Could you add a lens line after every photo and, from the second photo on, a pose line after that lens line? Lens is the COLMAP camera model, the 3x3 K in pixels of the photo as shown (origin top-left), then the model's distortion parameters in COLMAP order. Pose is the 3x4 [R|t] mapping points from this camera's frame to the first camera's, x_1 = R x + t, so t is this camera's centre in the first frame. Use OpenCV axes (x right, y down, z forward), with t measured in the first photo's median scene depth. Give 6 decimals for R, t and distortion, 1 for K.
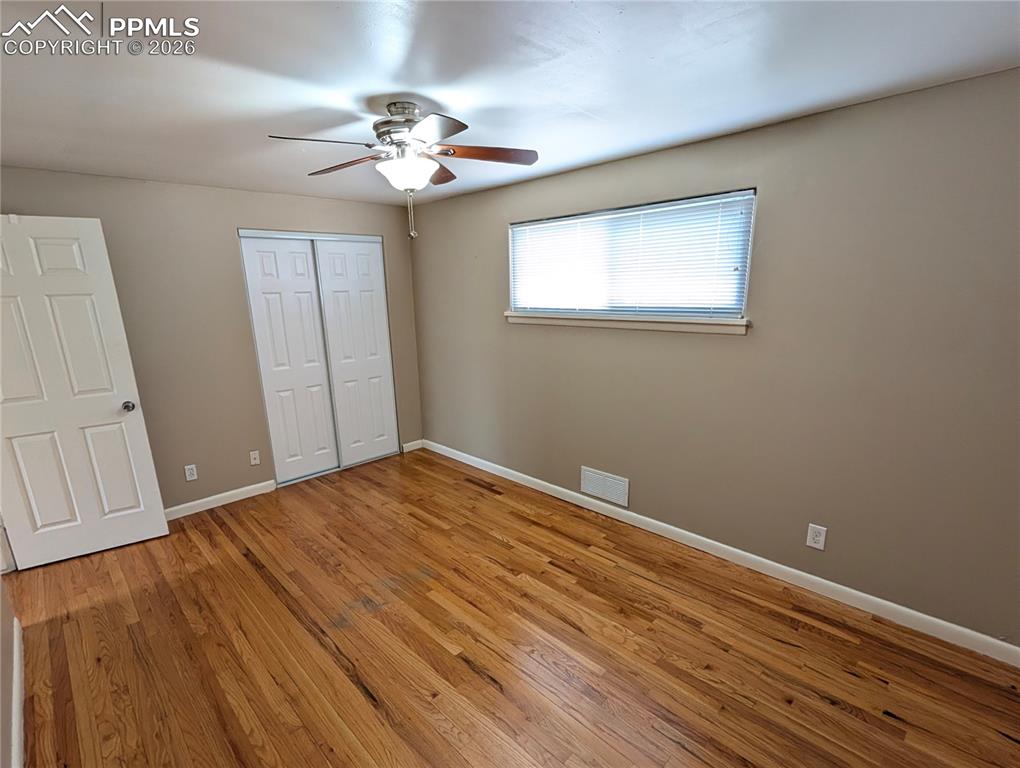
lens RADIAL K [[493.1, 0, 510.1], [0, 493.1, 415.4], [0, 0, 1]] dist [-0.000146, -0.000365]
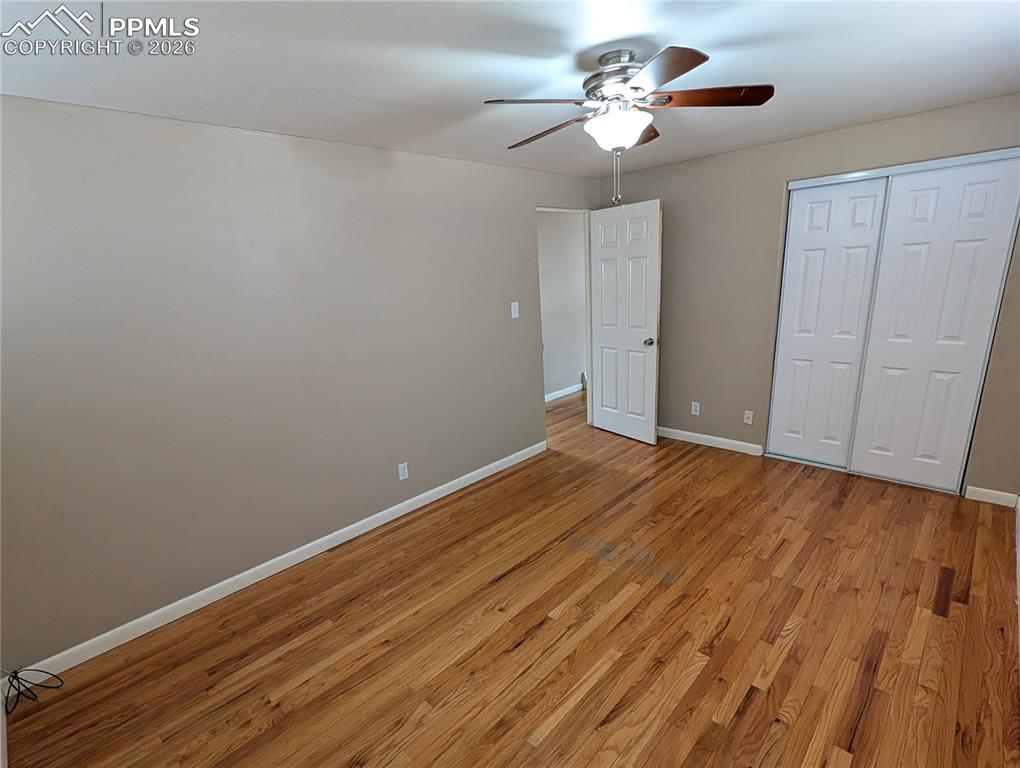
lens RADIAL K [[493.1, 0, 510.1], [0, 493.1, 415.4], [0, 0, 1]] dist [-0.000146, -0.000365]
pose [[0.018308, 0.306728, -0.951621, 0.541826], [-0.199567, 0.933749, 0.297128, -0.149672], [0.979713, 0.184472, 0.078308, 0.542763]]
